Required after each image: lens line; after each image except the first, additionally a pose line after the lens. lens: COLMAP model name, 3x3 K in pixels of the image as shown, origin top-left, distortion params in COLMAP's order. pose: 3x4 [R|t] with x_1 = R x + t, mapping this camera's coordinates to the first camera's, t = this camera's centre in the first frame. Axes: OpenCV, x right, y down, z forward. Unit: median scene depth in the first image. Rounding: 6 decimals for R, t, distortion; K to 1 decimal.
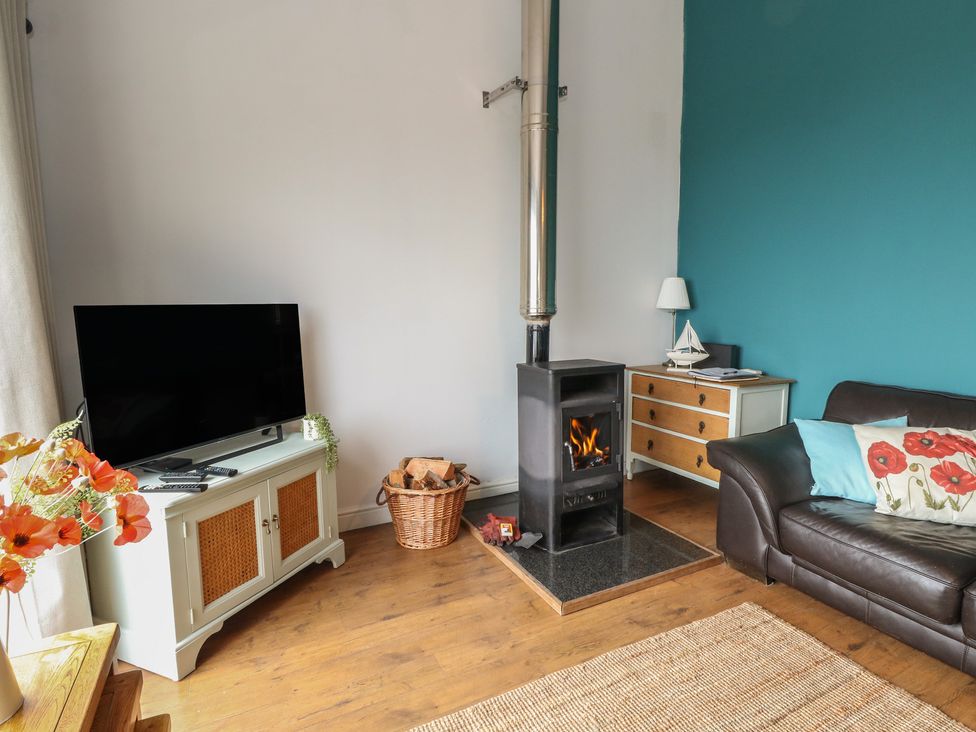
lens RADIAL K [[513.8, 0, 487.2], [0, 513.8, 361.4], [0, 0, 1]] dist [-0.000322, -0.011872]
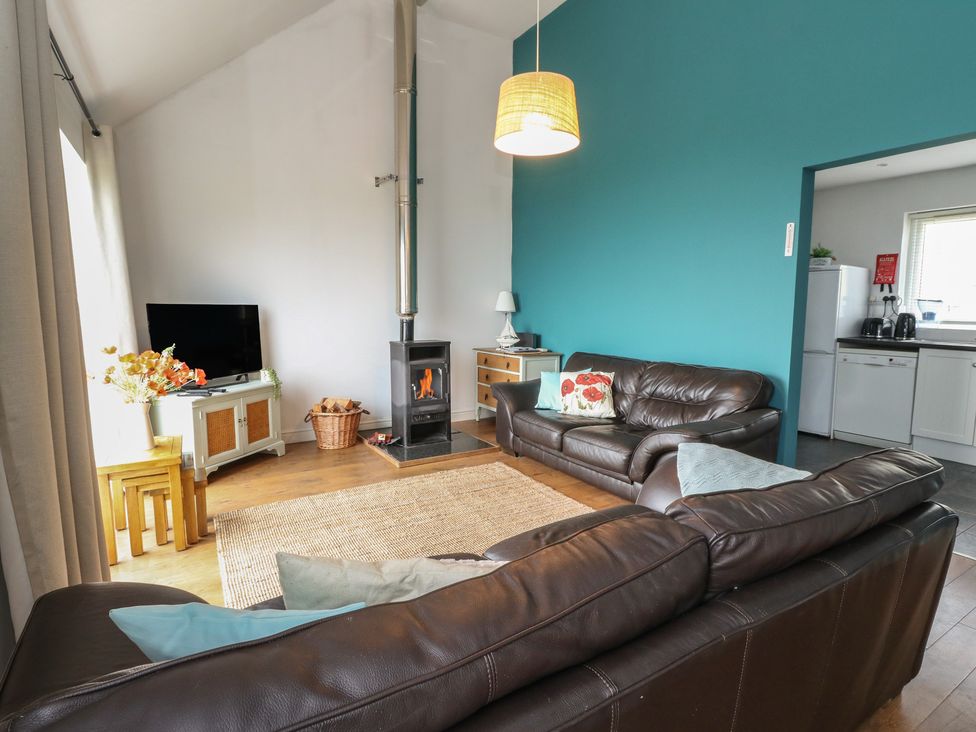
lens RADIAL K [[513.8, 0, 491.5], [0, 513.8, 363.9], [0, 0, 1]] dist [-0.000322, -0.011872]
pose [[0.996593, 0.003229, 0.082418, 0.278802], [-0.002666, 0.999972, -0.006932, 0.099039], [-0.082438, 0.006689, 0.996574, -0.802437]]
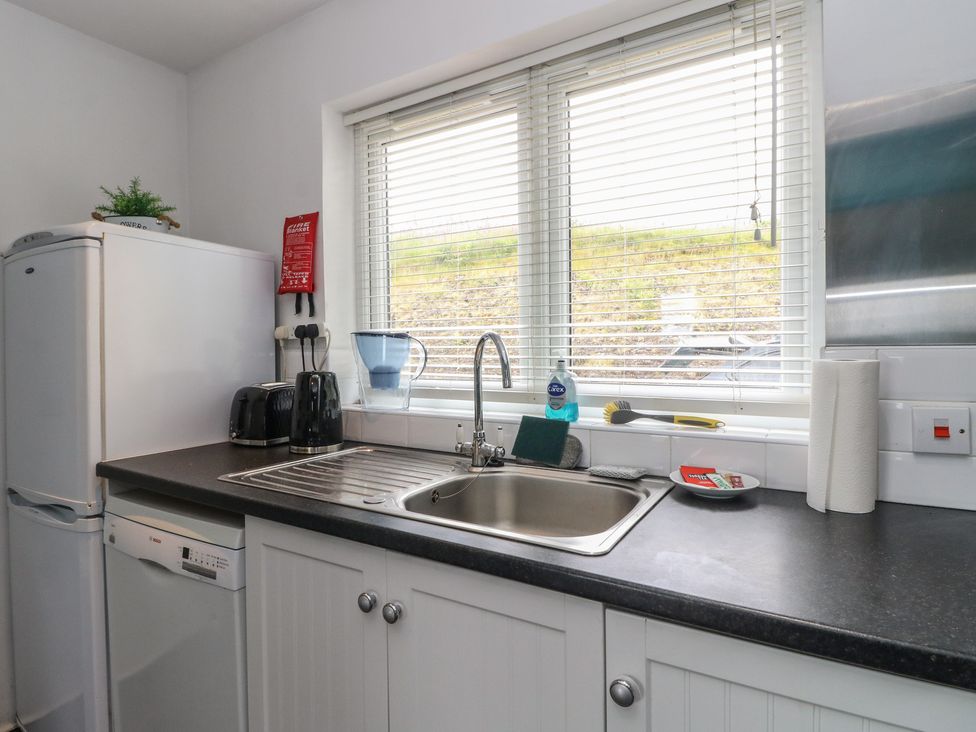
lens RADIAL K [[527.7, 0, 501.7], [0, 527.7, 357.6], [0, 0, 1]] dist [-0.012032, -0.001392]
pose [[0.836803, -0.010551, 0.547403, 1.829252], [0.069944, 0.993682, -0.087769, -0.052613], [-0.543018, 0.111732, 0.832254, 0.291854]]
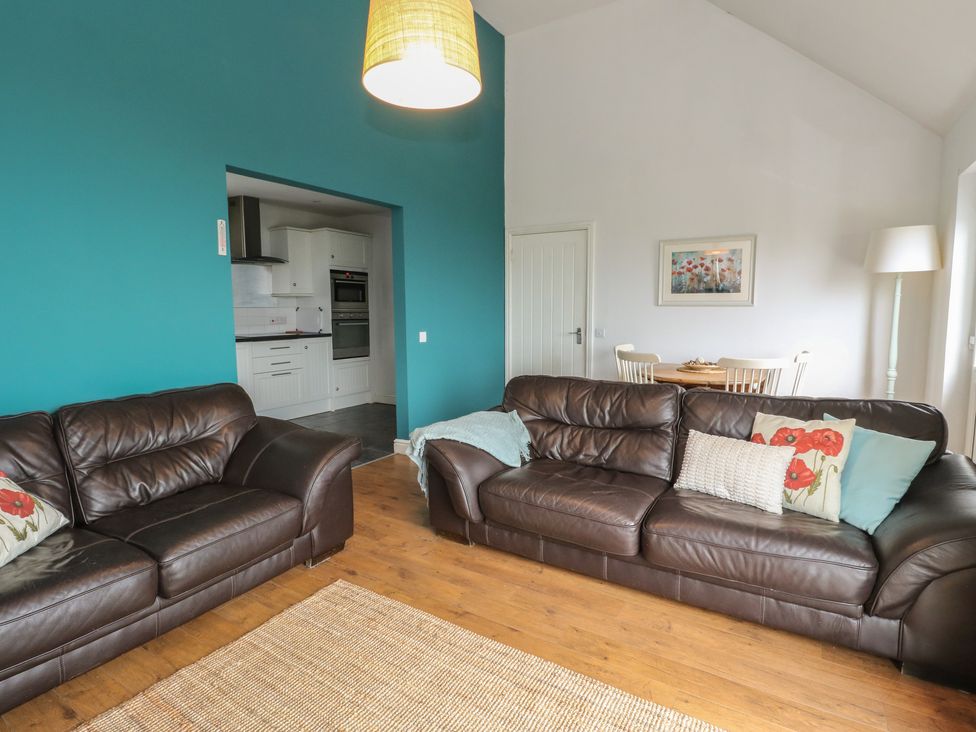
lens RADIAL K [[513.8, 0, 494.5], [0, 513.8, 360.4], [0, 0, 1]] dist [-0.000322, -0.011872]
pose [[-0.523435, -0.078412, 0.848450, -0.253237], [0.111743, 0.980840, 0.159585, -0.062946], [-0.844707, 0.178341, -0.504644, 0.545092]]
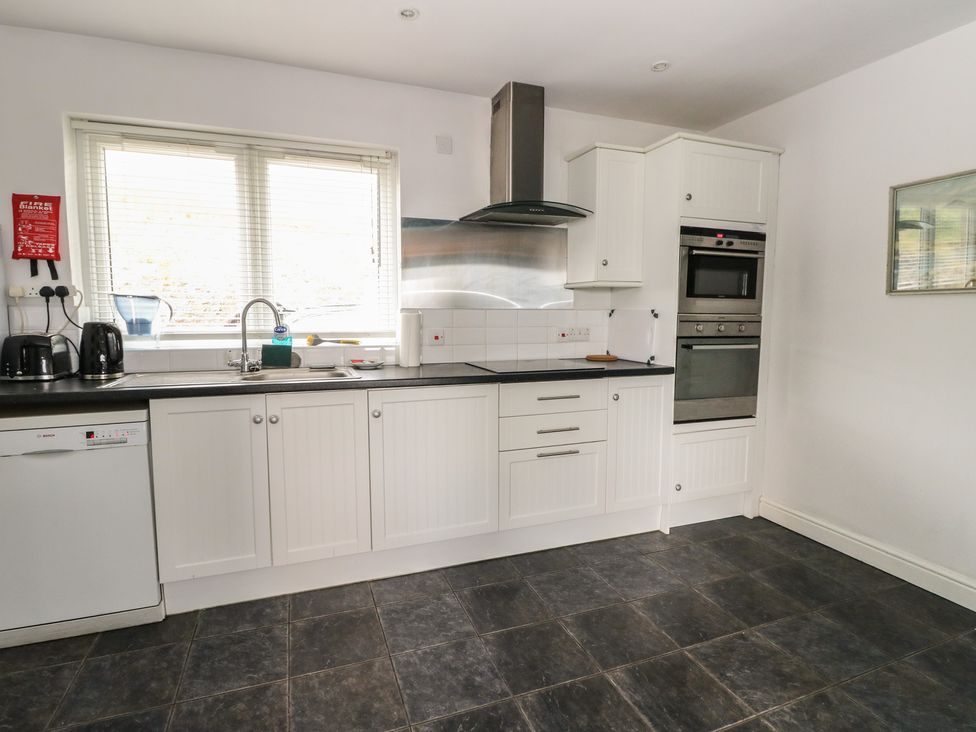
lens RADIAL K [[513.8, 0, 487.1], [0, 513.8, 352.0], [0, 0, 1]] dist [-0.000322, -0.011872]
pose [[0.095514, -0.070268, 0.992945, 1.152011], [0.117589, 0.991318, 0.058842, -0.030007], [-0.988458, 0.111139, 0.102947, 0.213812]]
